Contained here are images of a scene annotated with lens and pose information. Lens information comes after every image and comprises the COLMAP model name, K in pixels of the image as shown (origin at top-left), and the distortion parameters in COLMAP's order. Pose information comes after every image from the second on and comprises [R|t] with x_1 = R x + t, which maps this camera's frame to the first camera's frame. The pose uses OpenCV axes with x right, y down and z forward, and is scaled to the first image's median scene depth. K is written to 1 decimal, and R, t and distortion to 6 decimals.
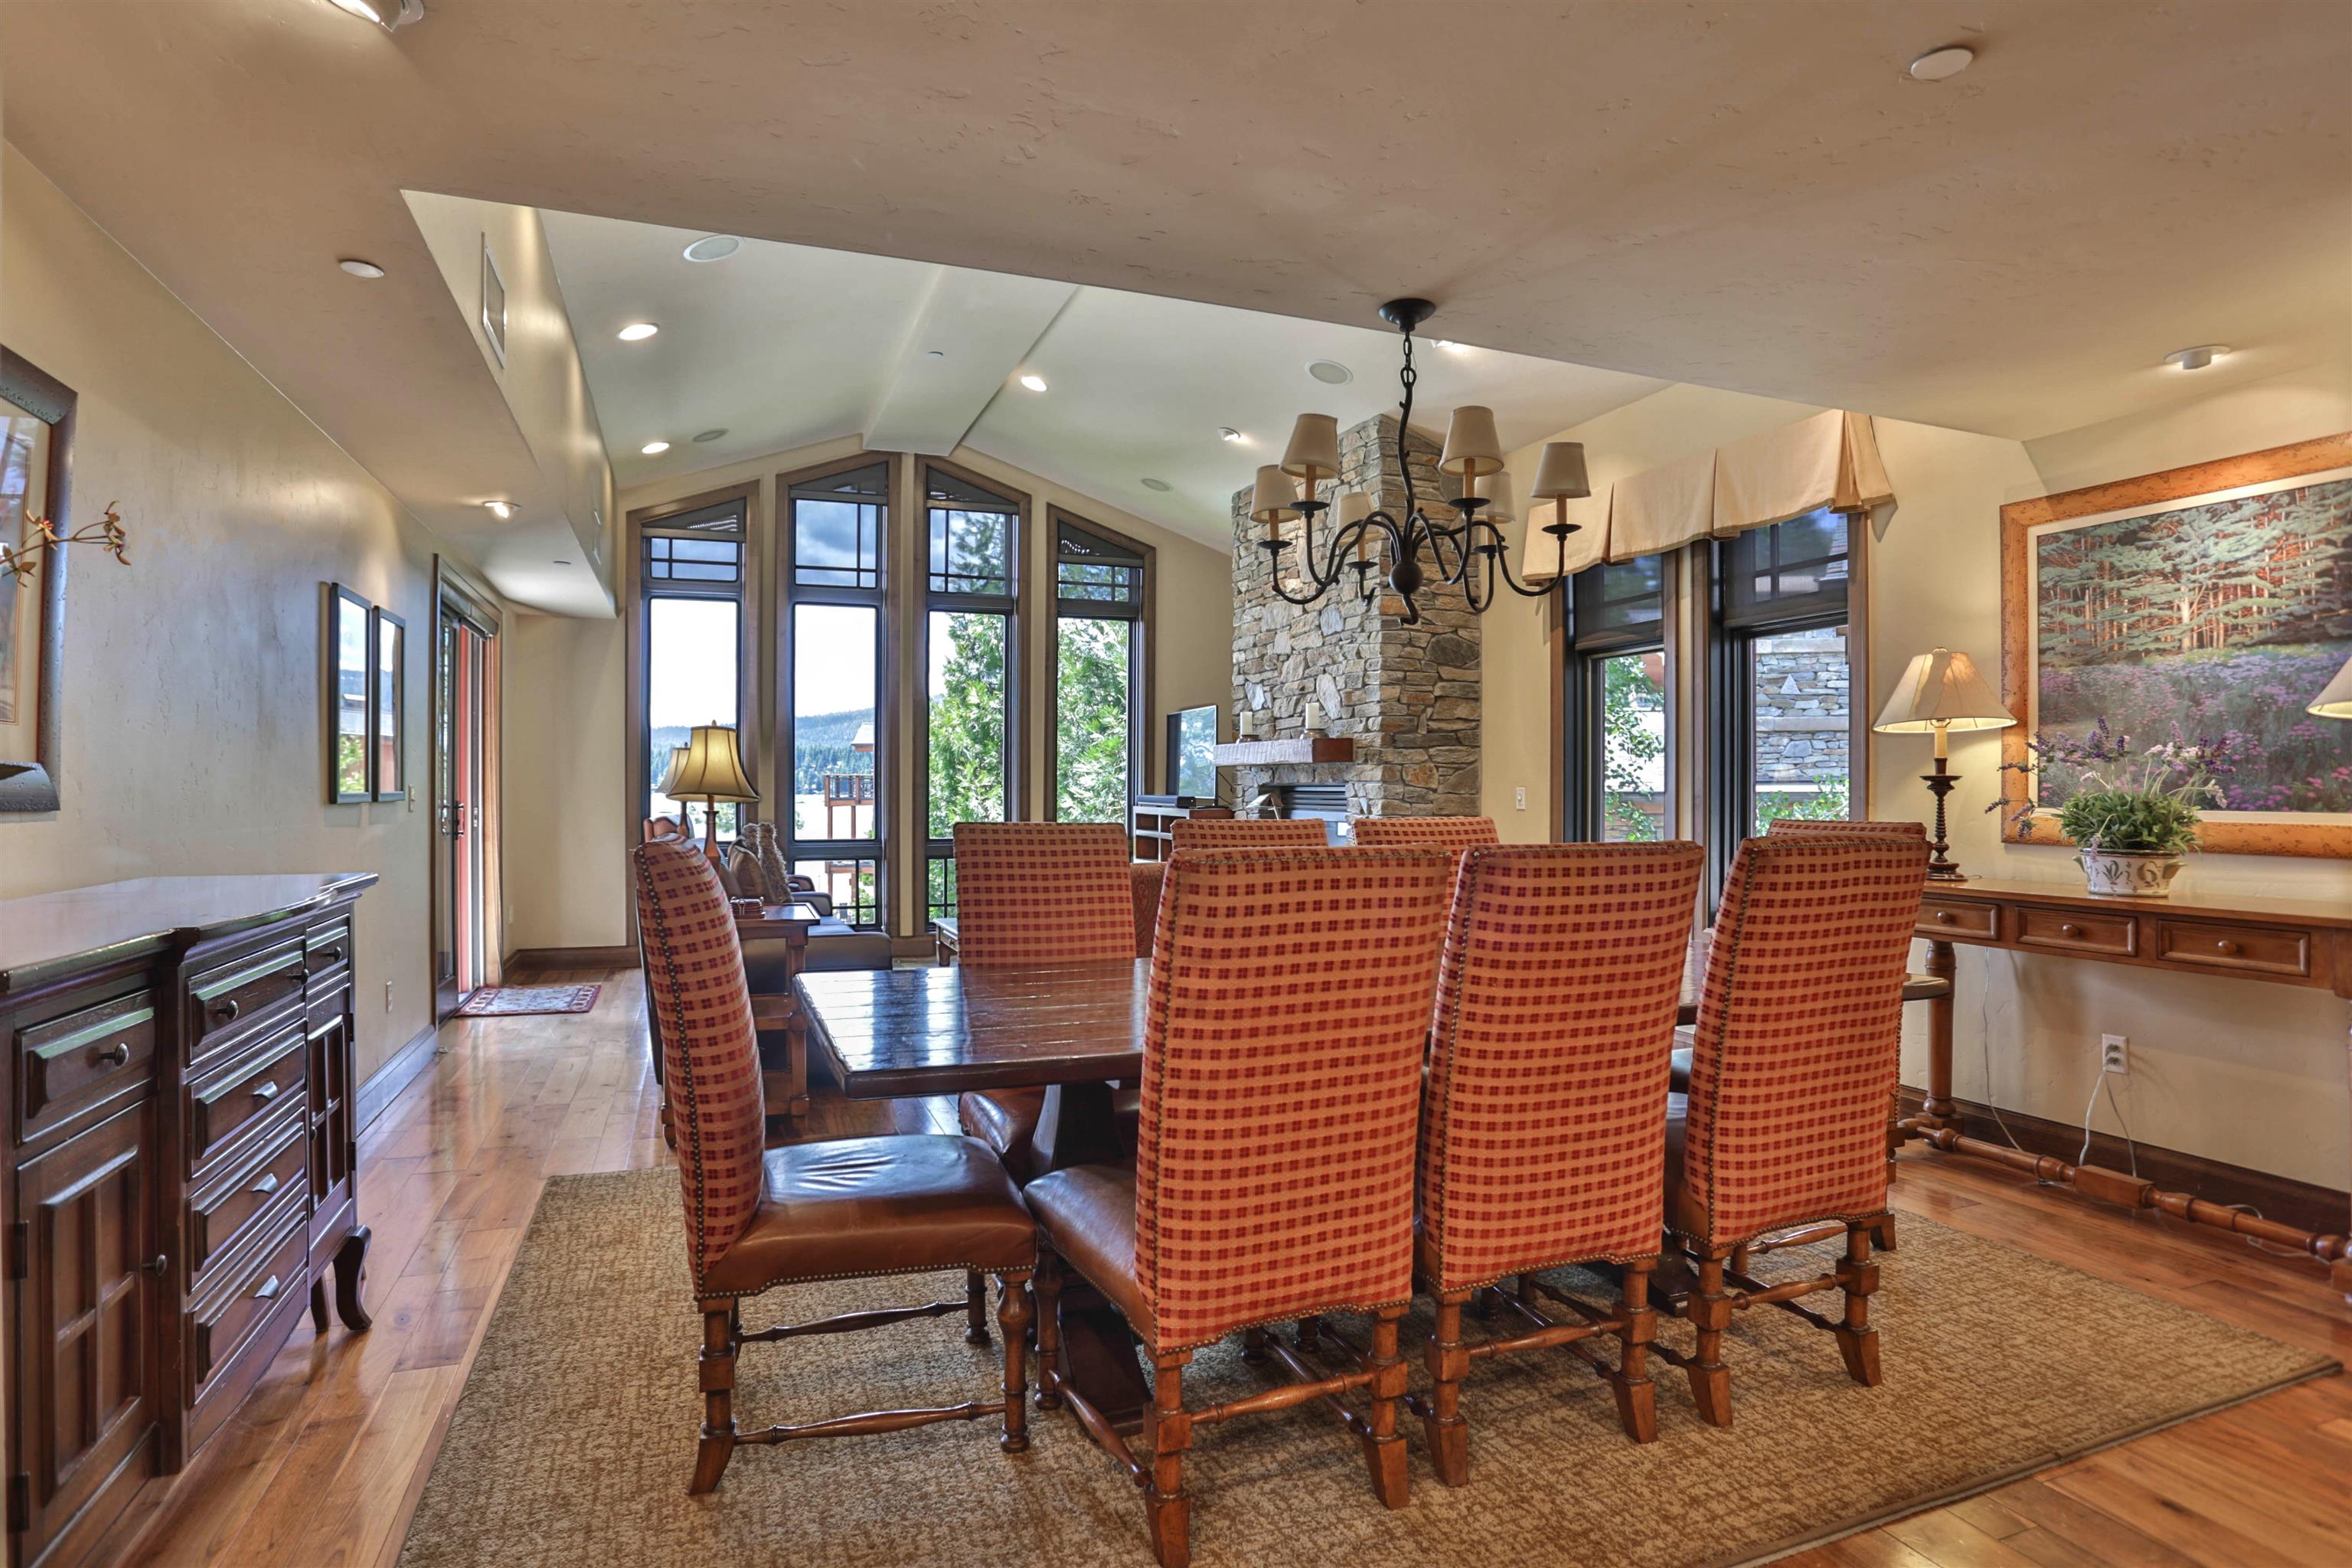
lens RADIAL K [[1210.0, 0, 1163.9], [0, 1210.0, 776.2], [0, 0, 1]] dist [-0.075557, 0.025600]
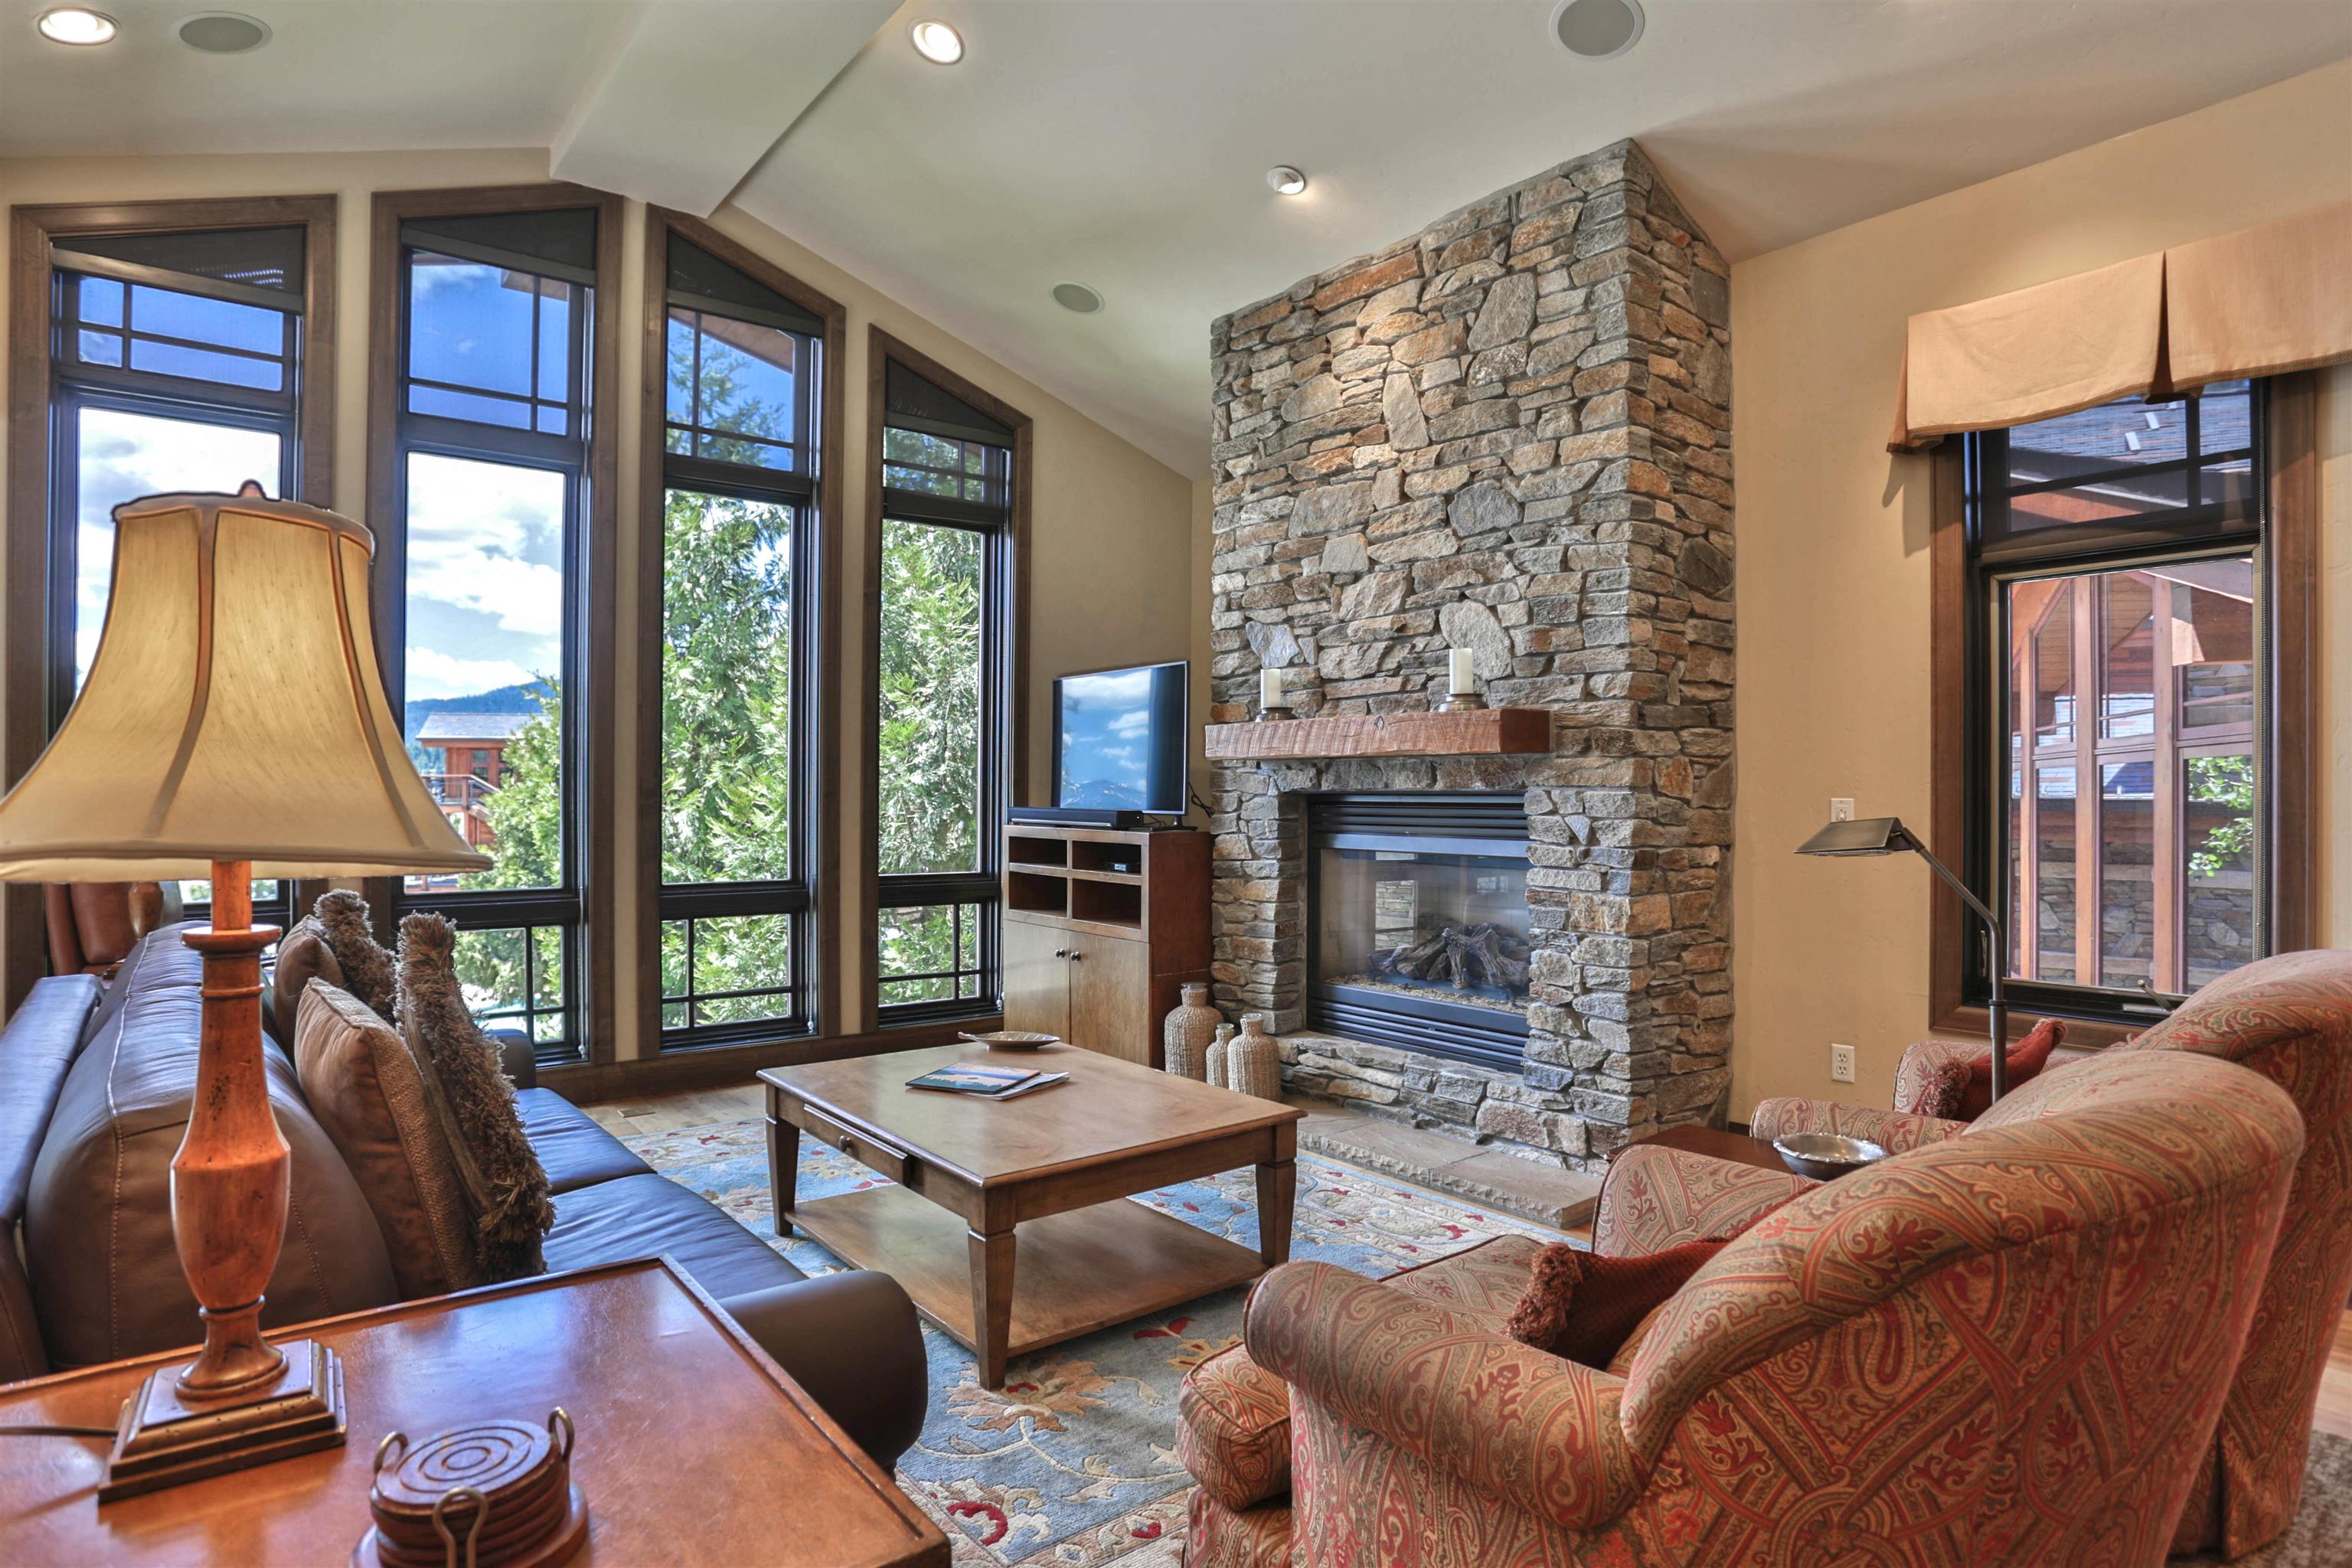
lens RADIAL K [[1210.0, 0, 1172.3], [0, 1210.0, 778.0], [0, 0, 1]] dist [-0.075557, 0.025600]
pose [[0.950072, 0.003354, 0.312014, -0.192872], [-0.003571, 0.999994, 0.000122, 0.000736], [-0.312012, -0.001230, 0.950077, 0.527046]]
